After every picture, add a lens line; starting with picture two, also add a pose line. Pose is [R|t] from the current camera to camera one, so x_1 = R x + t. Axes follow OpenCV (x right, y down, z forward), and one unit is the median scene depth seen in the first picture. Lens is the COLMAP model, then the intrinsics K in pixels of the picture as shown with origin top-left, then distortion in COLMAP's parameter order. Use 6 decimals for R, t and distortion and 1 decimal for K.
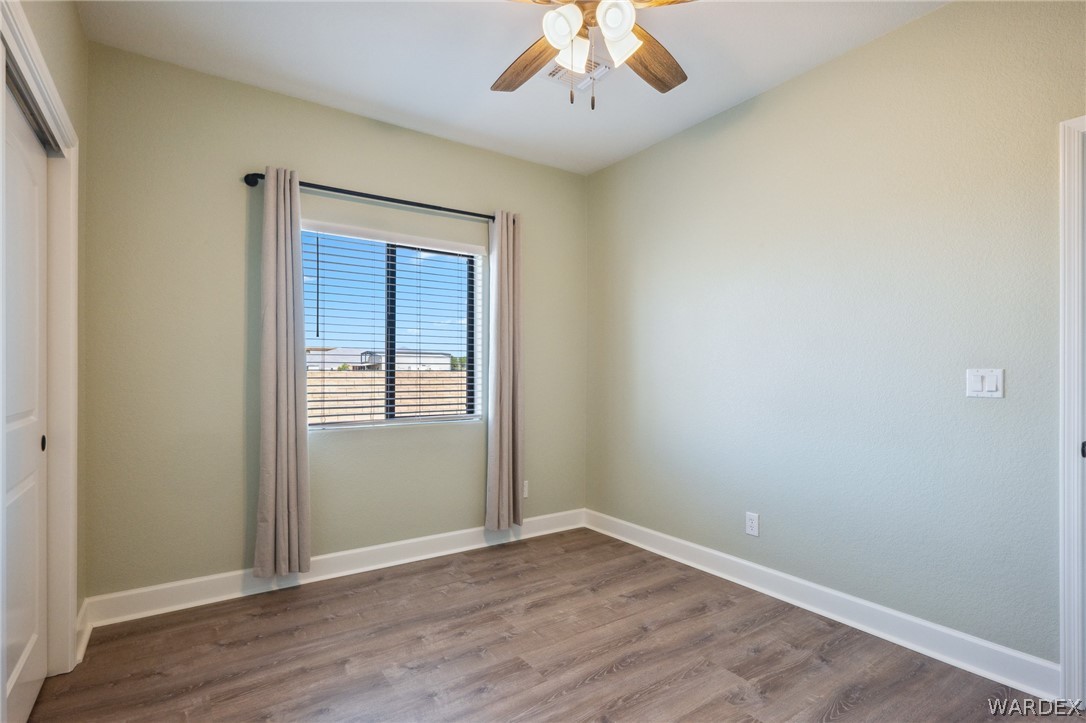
lens RADIAL K [[544.1, 0, 545.3], [0, 544.1, 371.5], [0, 0, 1]] dist [0.000235, -0.000108]
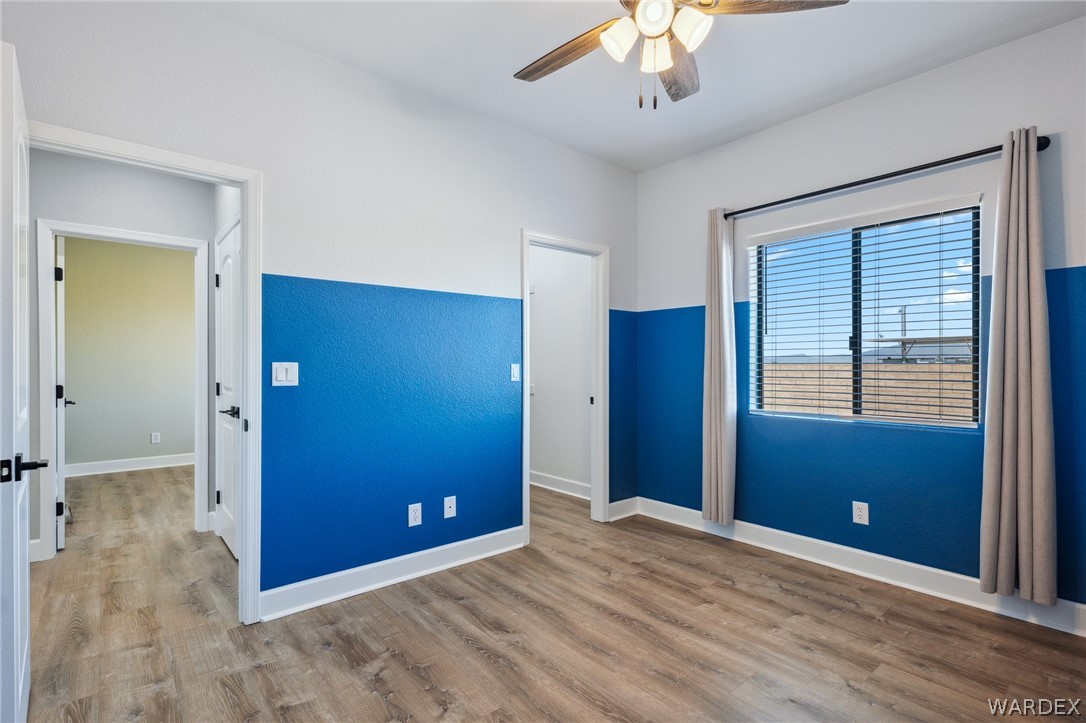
lens RADIAL K [[518.5, 0, 542.4], [0, 518.5, 365.5], [0, 0, 1]] dist [0.001803, 0.000586]
pose [[0.101363, 0.000978, -0.994849, 0.546466], [-0.001377, 0.999999, 0.000843, 0.002139], [0.994849, 0.001284, 0.101364, 0.373921]]
